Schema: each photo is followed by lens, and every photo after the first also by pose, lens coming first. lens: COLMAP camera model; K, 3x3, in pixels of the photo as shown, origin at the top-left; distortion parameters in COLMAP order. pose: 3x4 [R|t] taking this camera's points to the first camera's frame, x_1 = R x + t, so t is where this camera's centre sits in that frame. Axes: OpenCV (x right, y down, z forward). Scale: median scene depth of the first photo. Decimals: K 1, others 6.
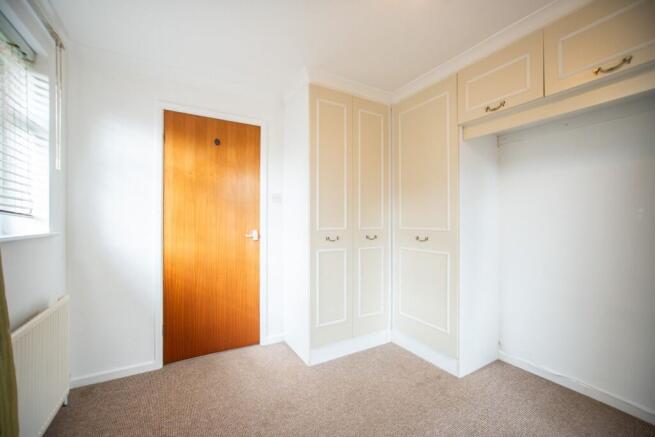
lens RADIAL K [[276.9, 0, 327.5], [0, 276.9, 218.5], [0, 0, 1]] dist [0.000009, -0.000101]
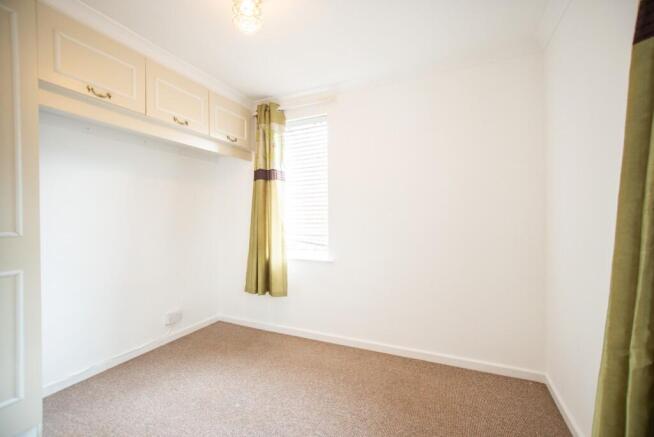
lens RADIAL K [[276.5, 0, 327.0], [0, 276.5, 218.5], [0, 0, 1]] dist [0.000009, -0.000101]
pose [[-0.579125, 0.007430, 0.815205, -0.649442], [0.010684, 0.999942, -0.001523, 0.015604], [-0.815169, 0.007828, -0.579170, 1.081737]]
